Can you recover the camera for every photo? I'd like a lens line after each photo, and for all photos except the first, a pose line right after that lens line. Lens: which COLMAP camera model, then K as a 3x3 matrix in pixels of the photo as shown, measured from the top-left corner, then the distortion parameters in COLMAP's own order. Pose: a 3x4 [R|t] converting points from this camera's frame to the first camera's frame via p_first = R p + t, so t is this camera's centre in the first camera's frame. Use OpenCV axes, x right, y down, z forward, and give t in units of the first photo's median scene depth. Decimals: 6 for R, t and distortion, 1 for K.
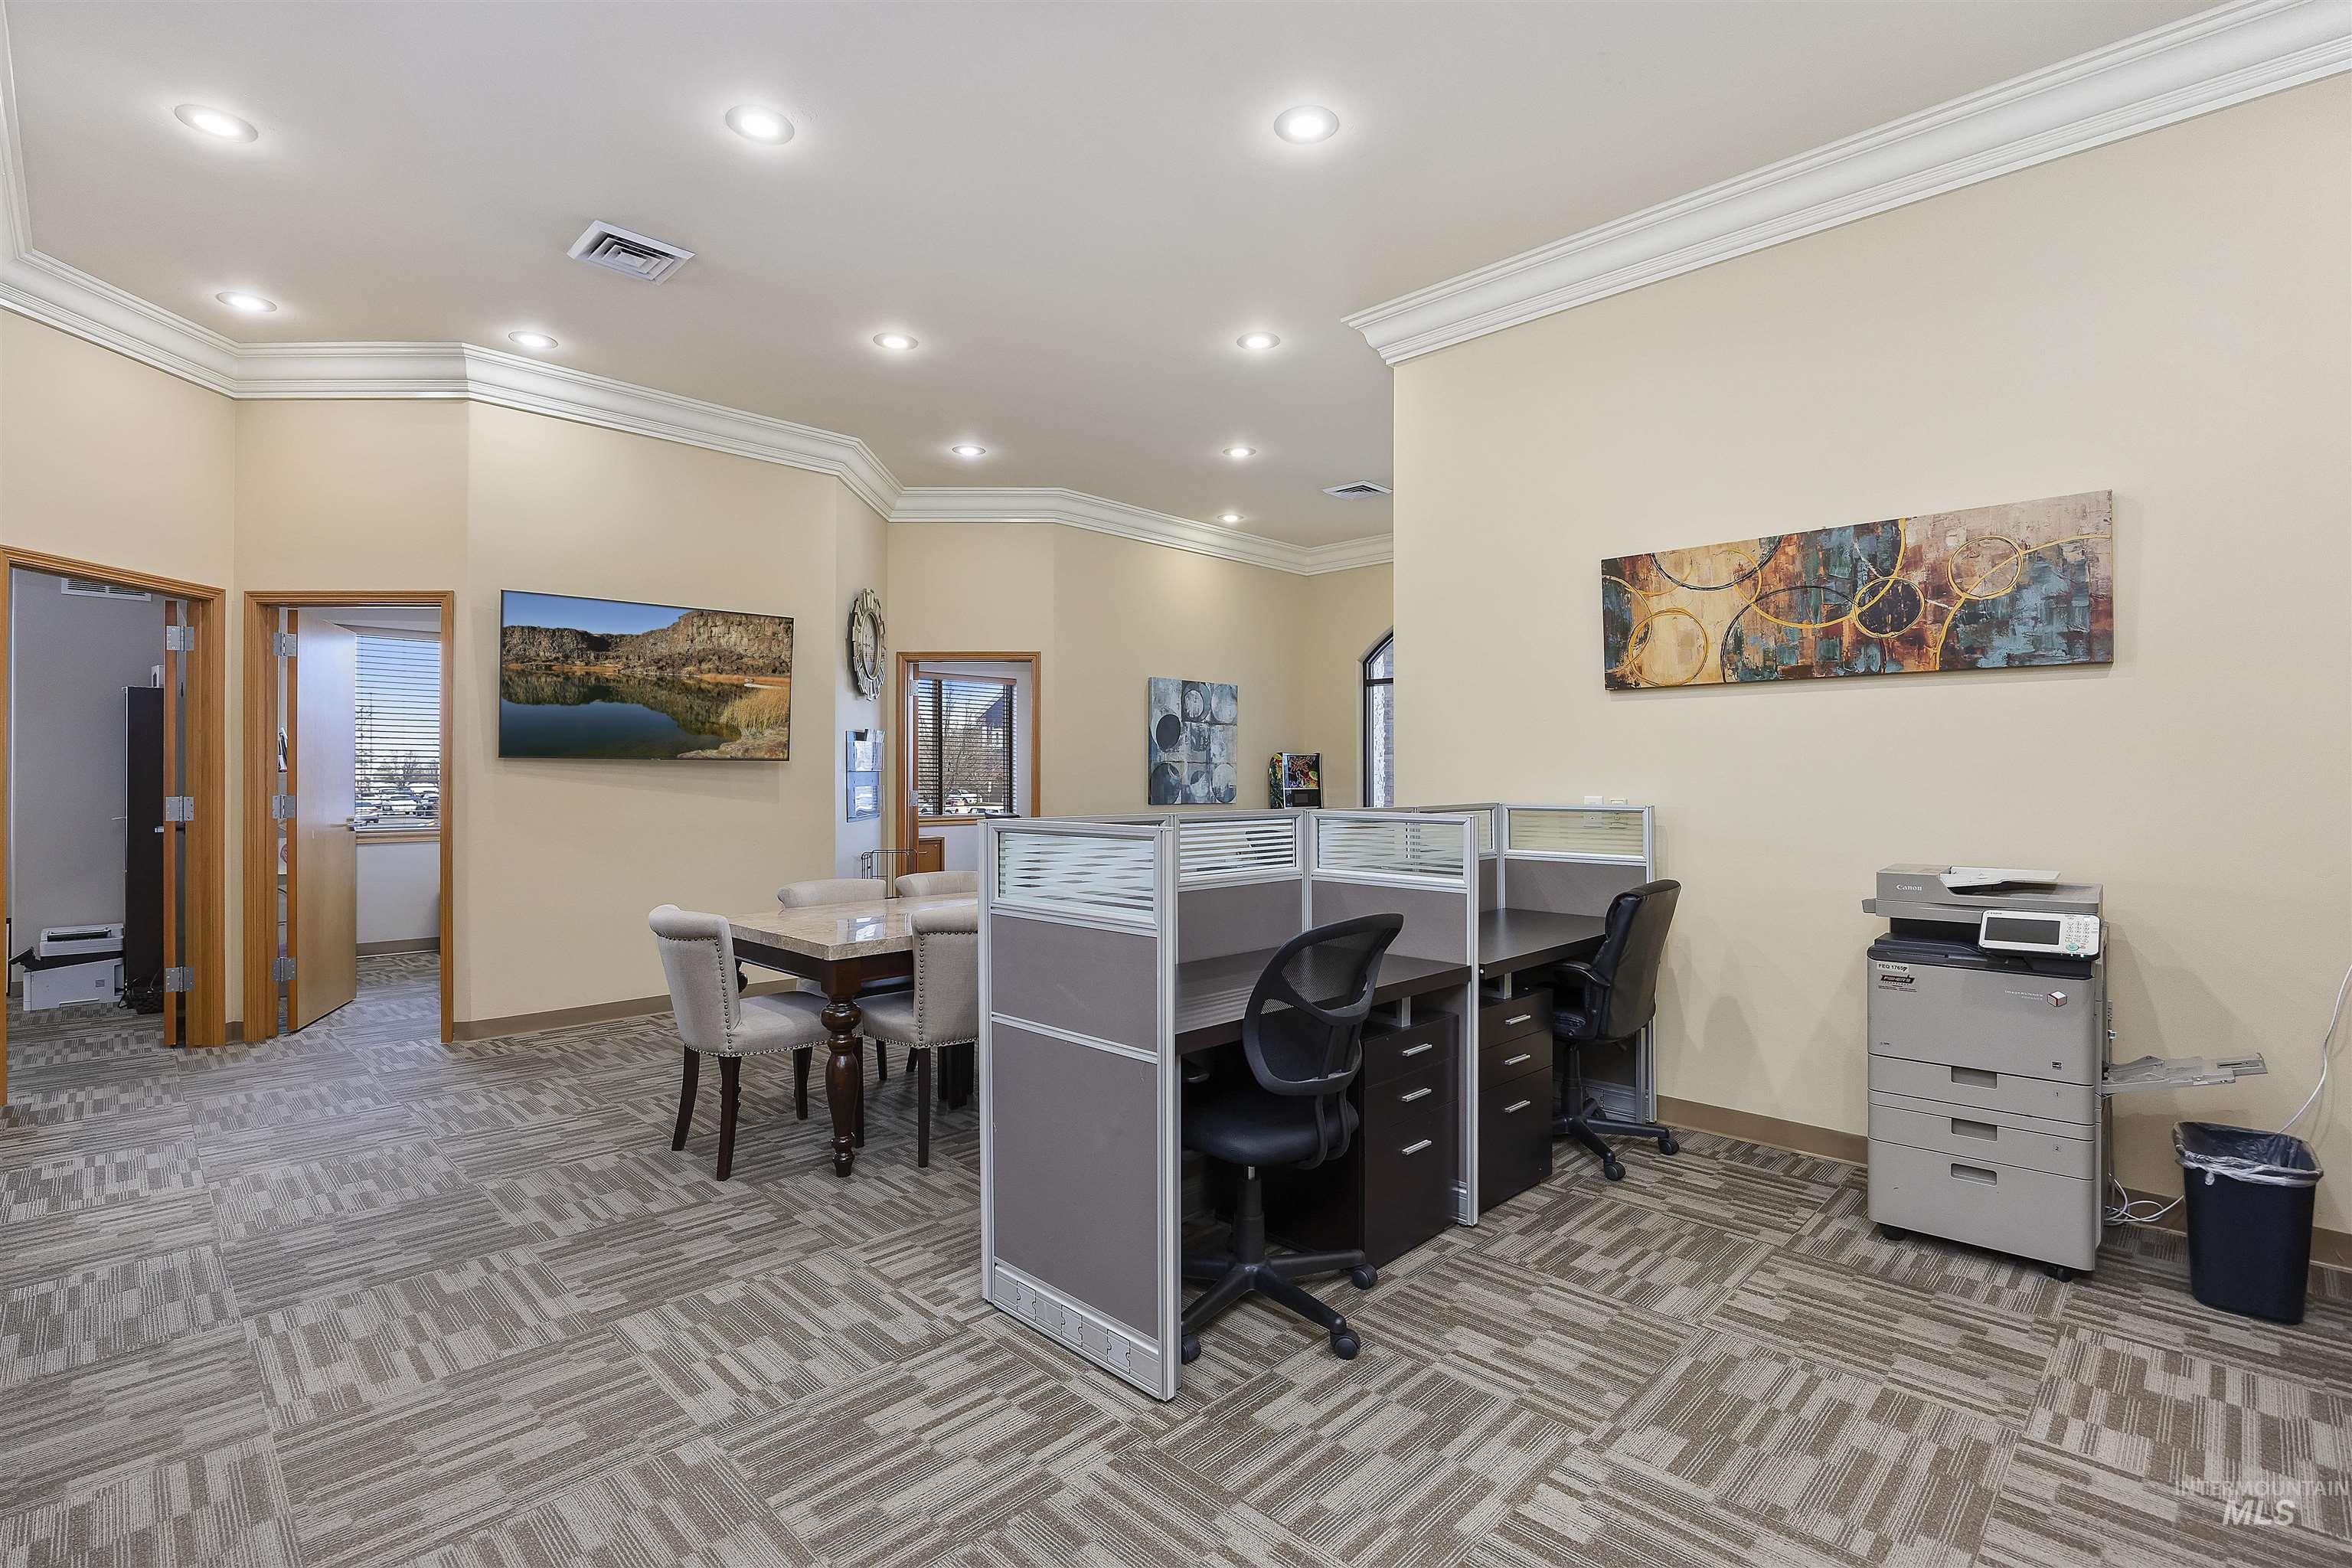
lens RADIAL K [[1098.0, 0, 1176.0], [0, 1098.0, 784.0], [0, 0, 1]] dist [-0.000225, -0.000015]
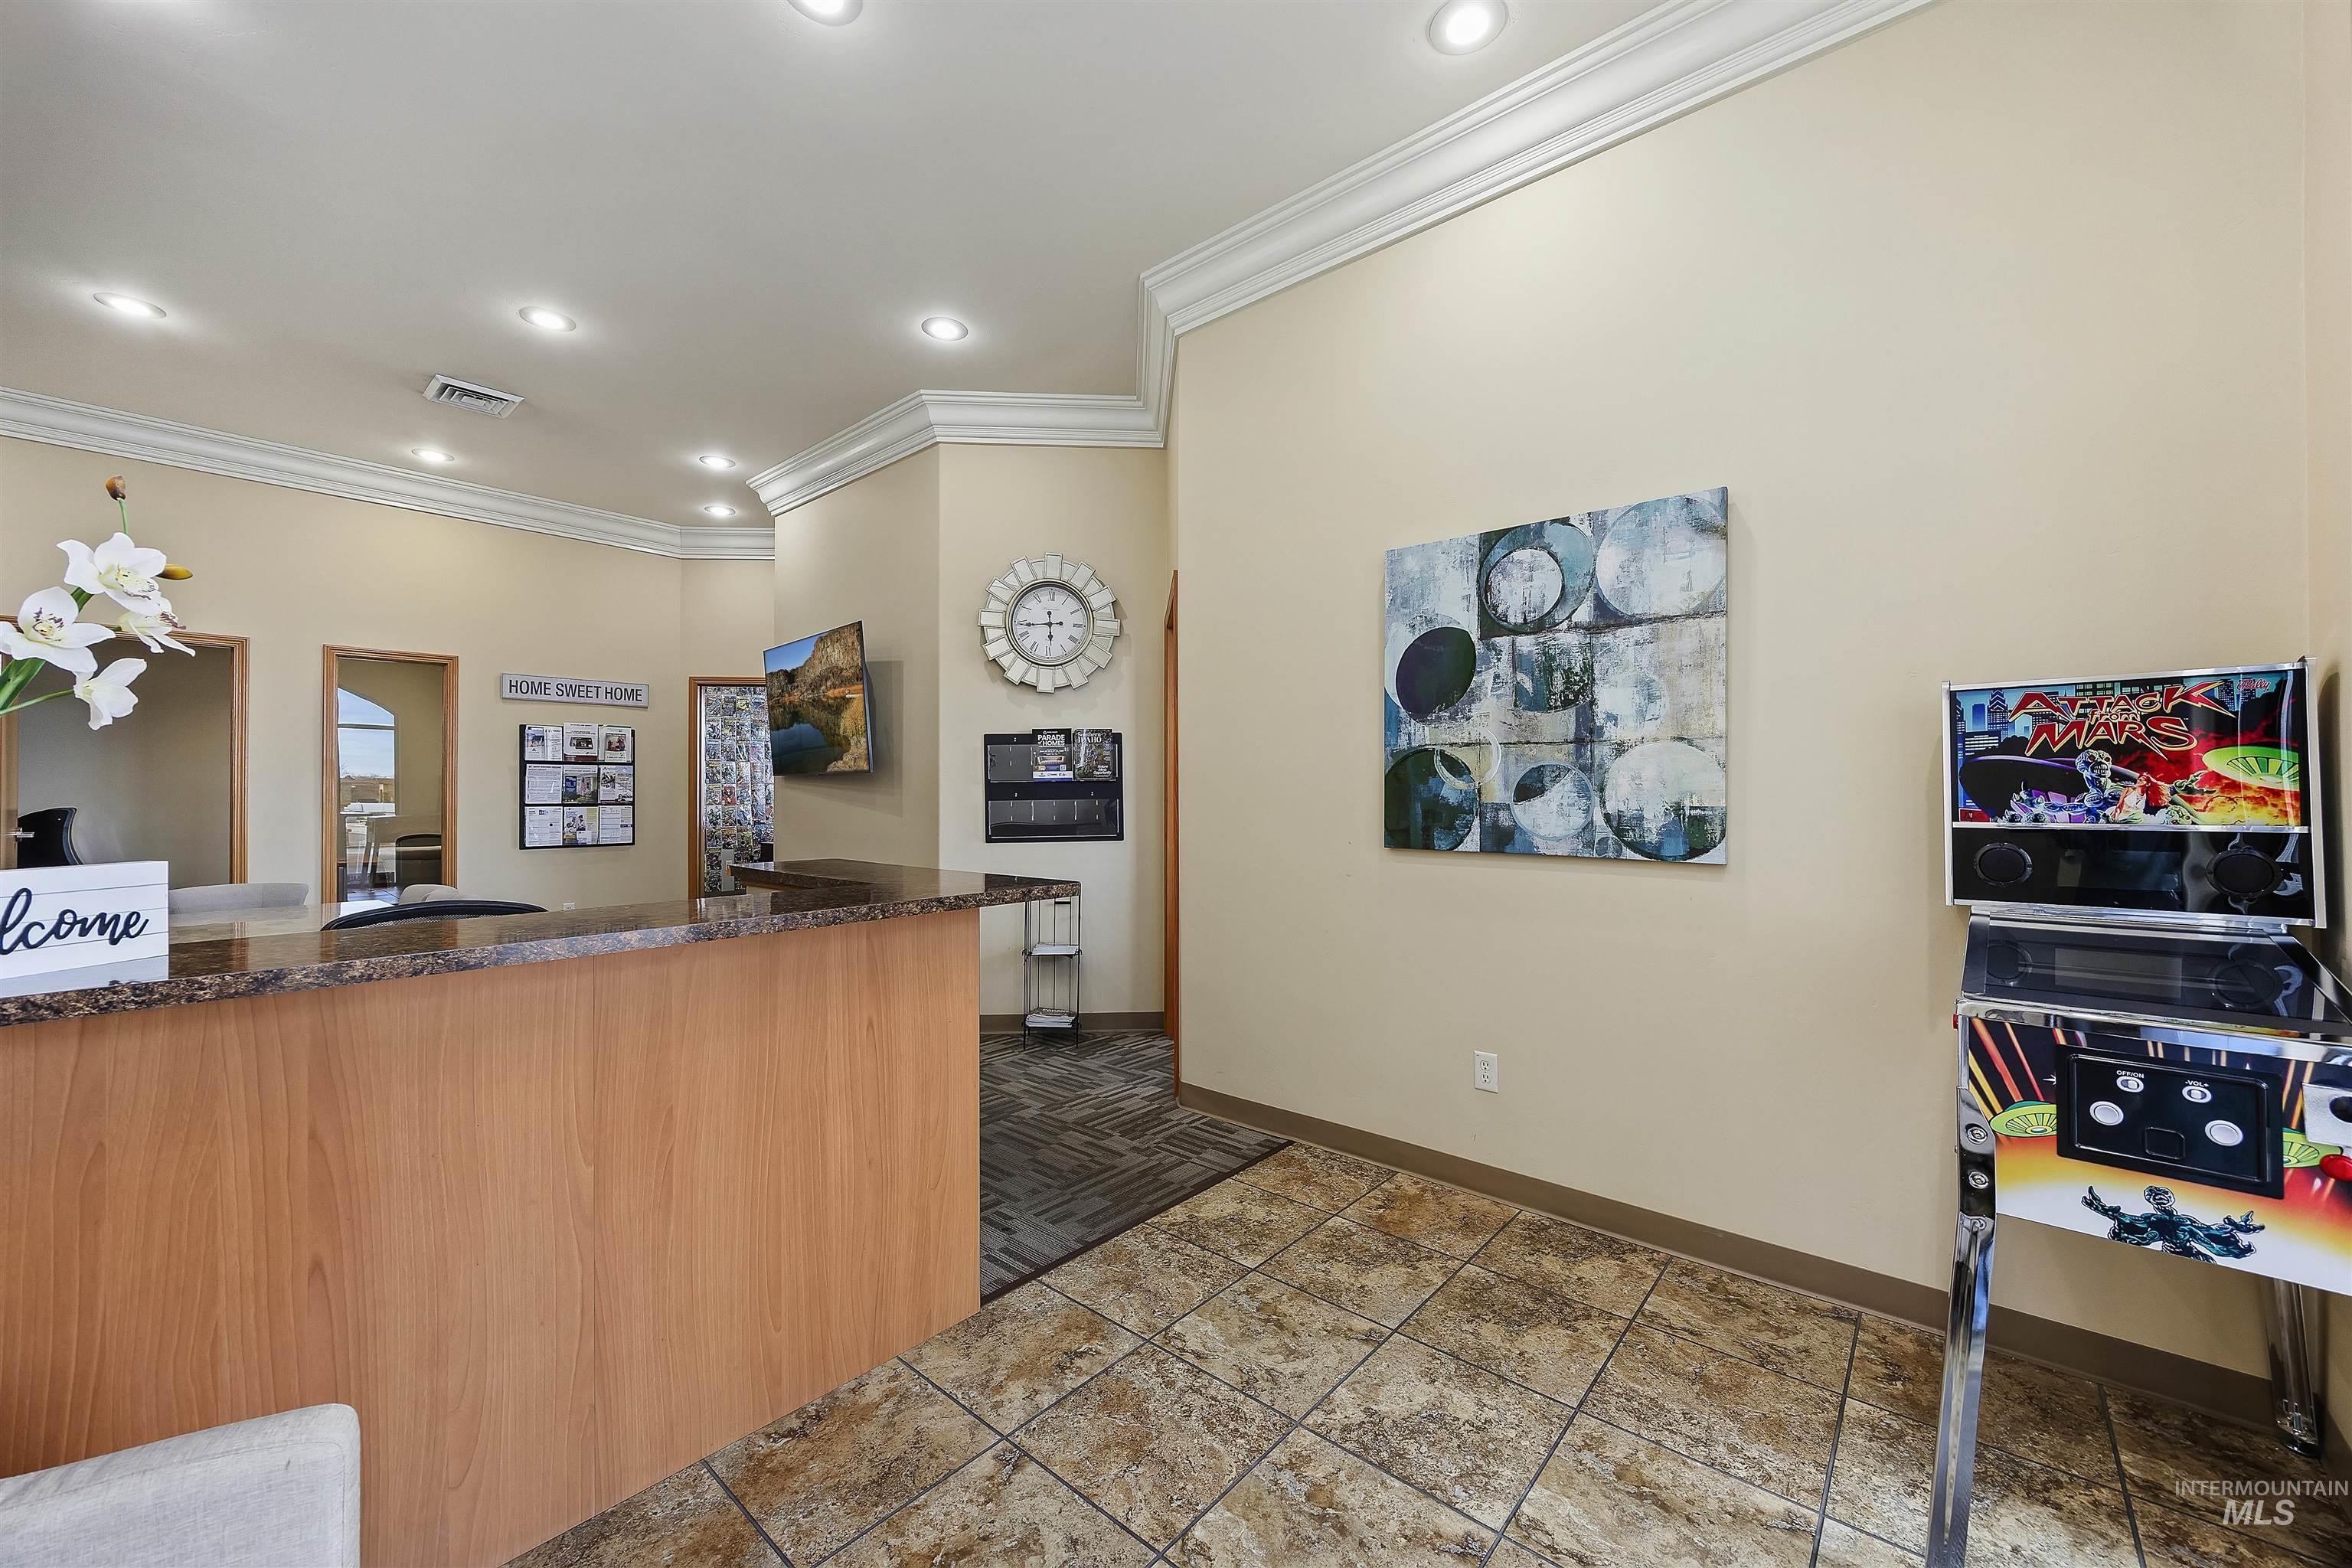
lens RADIAL K [[941.1, 0, 1176.0], [0, 941.1, 784.0], [0, 0, 1]] dist [-0.001605, -0.000435]
pose [[0.037492, -0.006626, -0.999275, 0.329633], [-0.004221, 0.999968, -0.006789, -0.003111], [0.999288, 0.004472, 0.037463, 0.870637]]
